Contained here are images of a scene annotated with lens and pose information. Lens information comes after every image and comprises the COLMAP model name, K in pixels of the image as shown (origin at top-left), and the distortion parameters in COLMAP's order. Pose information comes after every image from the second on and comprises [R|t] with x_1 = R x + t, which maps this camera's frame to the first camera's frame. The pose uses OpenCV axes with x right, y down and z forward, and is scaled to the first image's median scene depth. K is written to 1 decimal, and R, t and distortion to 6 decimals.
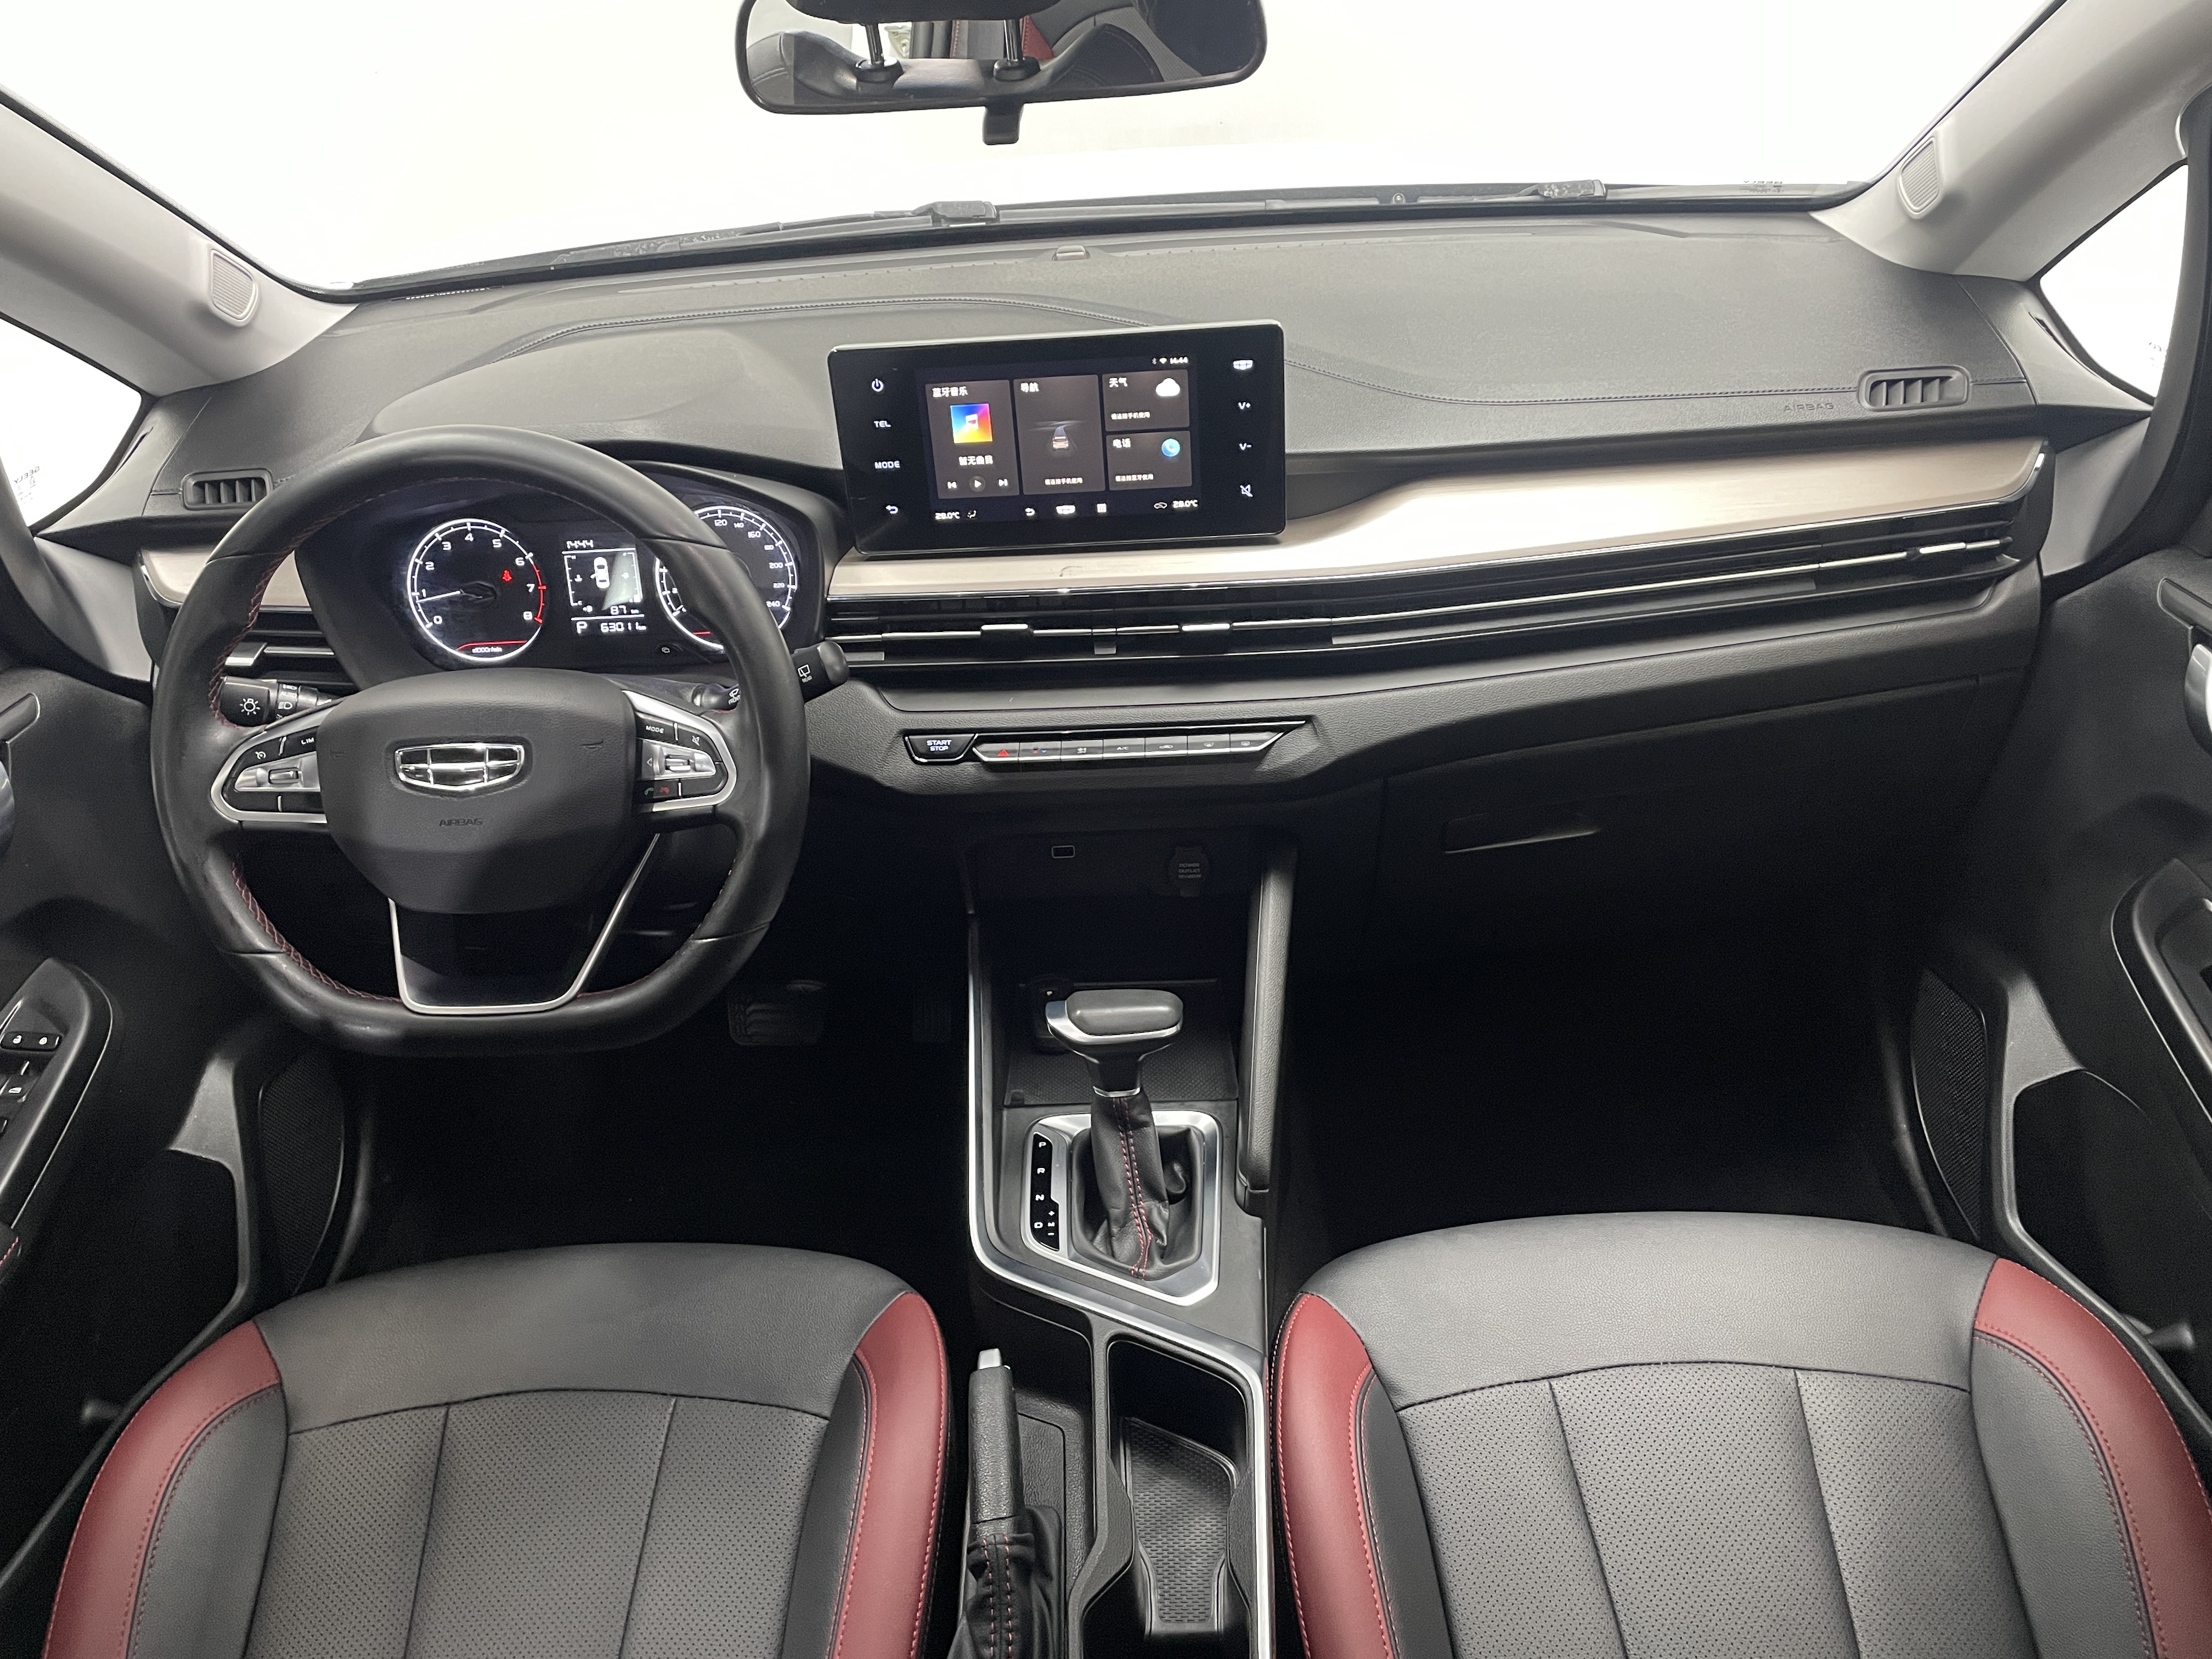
lens RADIAL K [[1675.0, 0, 1102.9], [0, 1675.0, 841.3], [0, 0, 1]] dist [0.065755, -0.043944]
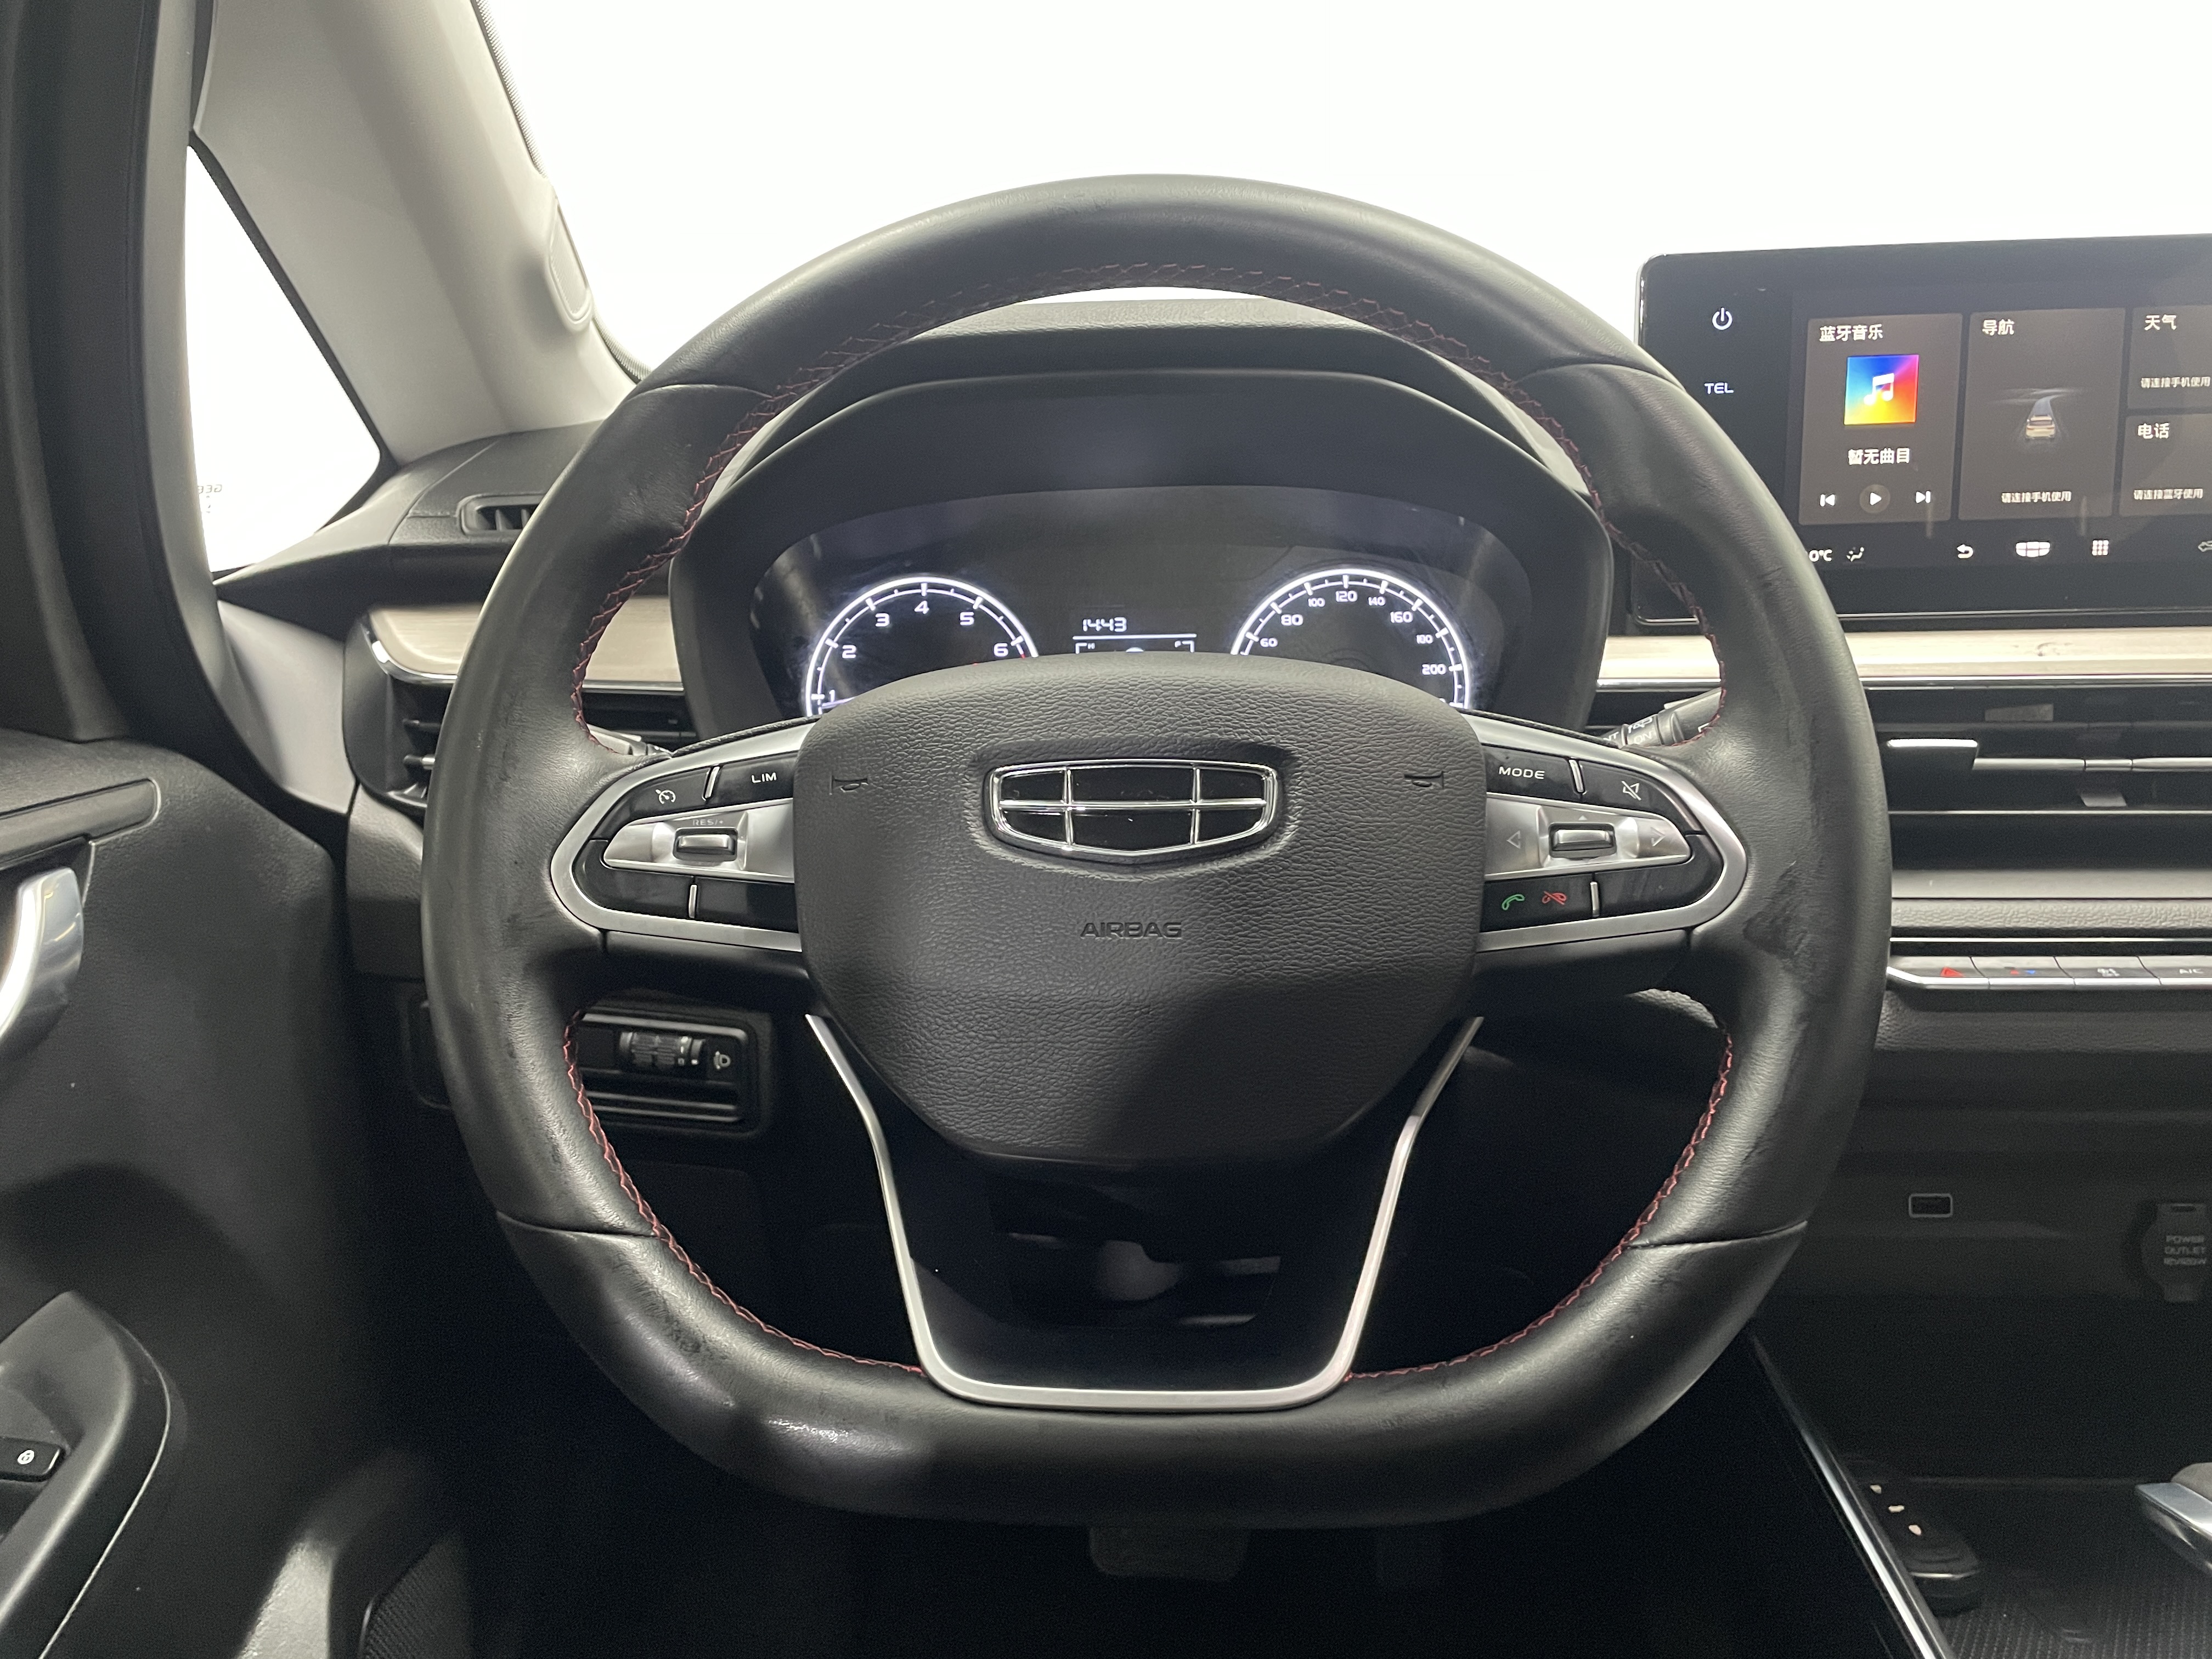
lens RADIAL K [[1675.0, 0, 1110.5], [0, 1675.0, 831.4], [0, 0, 1]] dist [0.065755, -0.043944]
pose [[0.998940, 0.045916, -0.003193, -0.318028], [-0.044657, 0.950079, -0.308798, 0.080252], [-0.011145, 0.308614, 0.951122, 0.482451]]
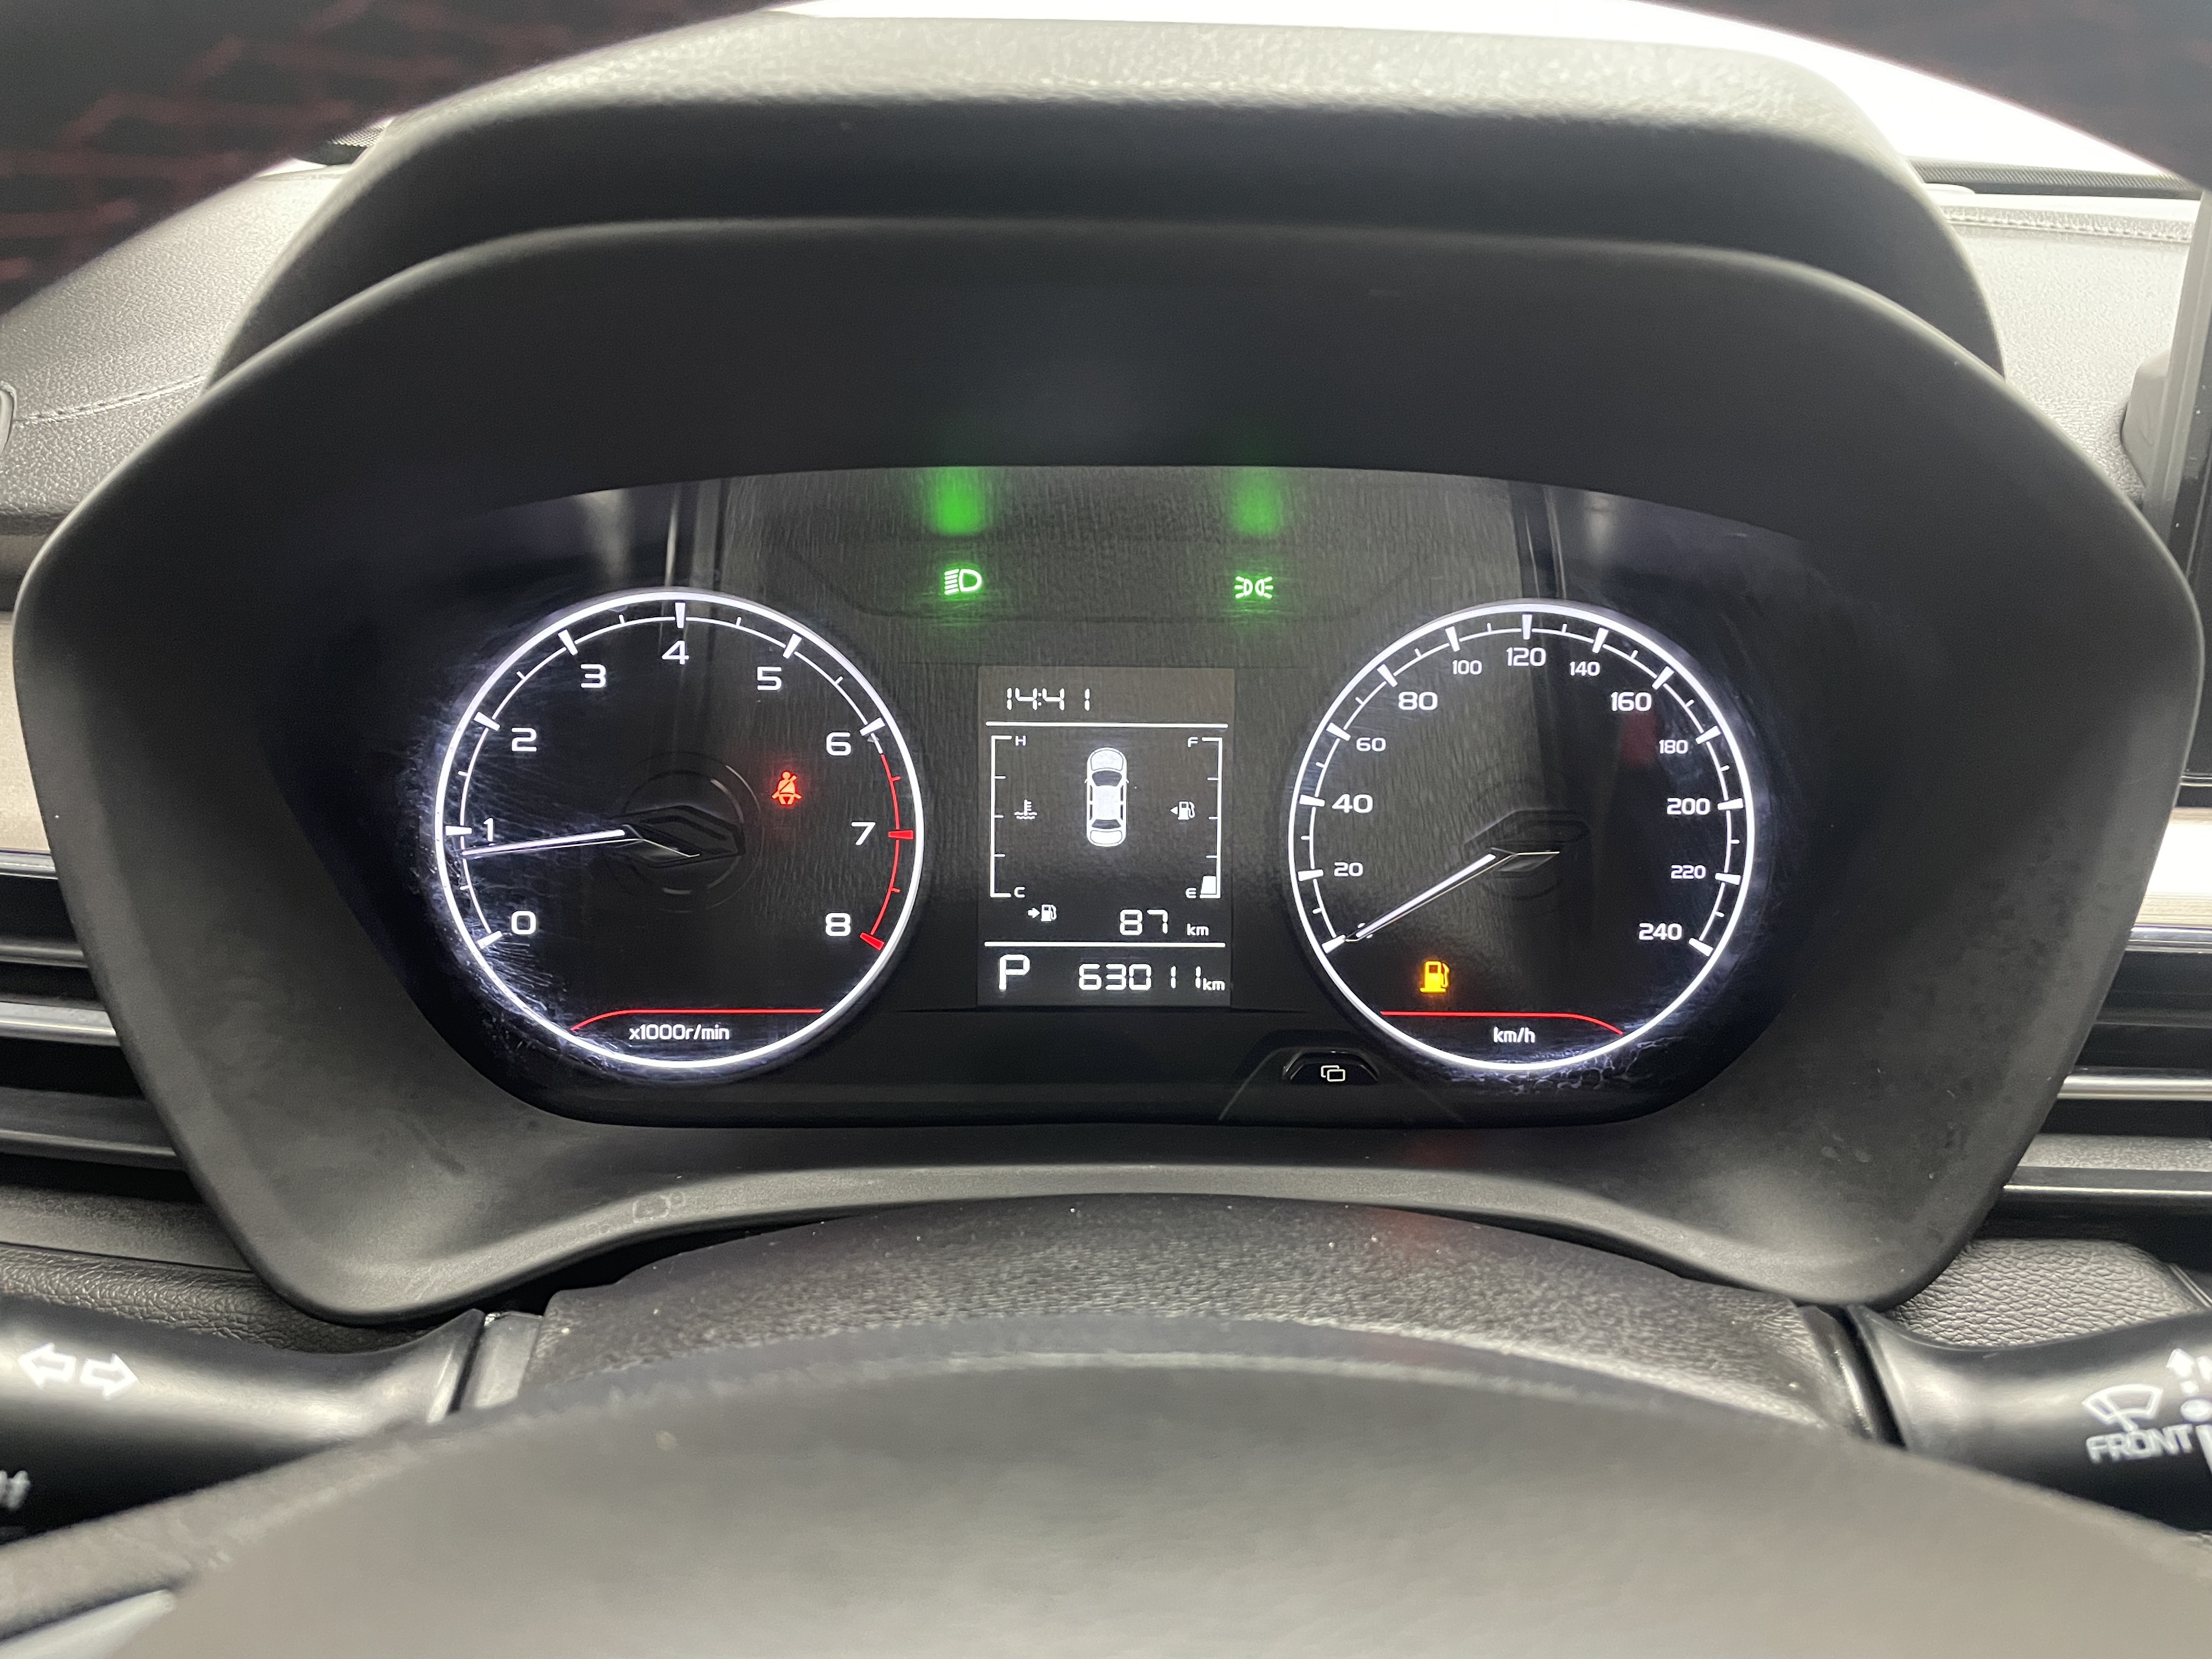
lens RADIAL K [[1675.0, 0, 1113.1], [0, 1675.0, 837.3], [0, 0, 1]] dist [0.065755, -0.043944]
pose [[0.994596, 0.063003, 0.082524, -0.337824], [-0.046429, 0.980831, -0.189246, -0.101218], [-0.092865, 0.184392, 0.978456, 0.749573]]
